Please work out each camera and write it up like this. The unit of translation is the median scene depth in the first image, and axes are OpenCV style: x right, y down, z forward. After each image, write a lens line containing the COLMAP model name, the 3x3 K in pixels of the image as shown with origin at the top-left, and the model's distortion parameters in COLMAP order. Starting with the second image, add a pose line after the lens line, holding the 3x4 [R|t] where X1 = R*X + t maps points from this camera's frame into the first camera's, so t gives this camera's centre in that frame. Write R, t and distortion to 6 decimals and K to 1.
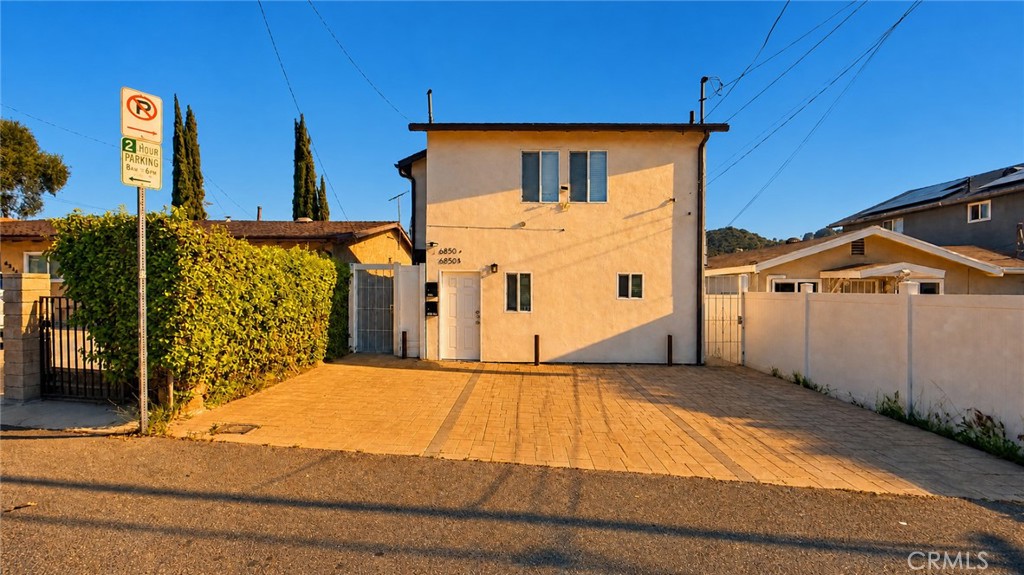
lens RADIAL K [[402.9, 0, 512.0], [0, 402.9, 287.5], [0, 0, 1]] dist [0.001084, -0.000117]
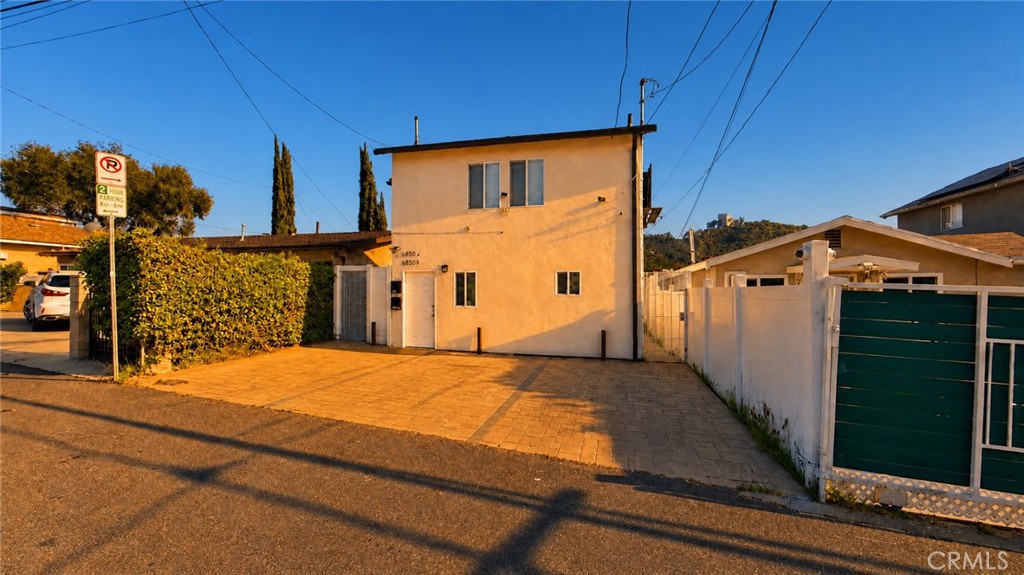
lens RADIAL K [[390.8, 0, 511.0], [0, 390.8, 282.6], [0, 0, 1]] dist [-0.000612, -0.000072]
pose [[0.974602, -0.006867, -0.223839, 0.385465], [0.002922, 0.999835, -0.017952, 0.013625], [0.223926, 0.016842, 0.974461, -0.039395]]
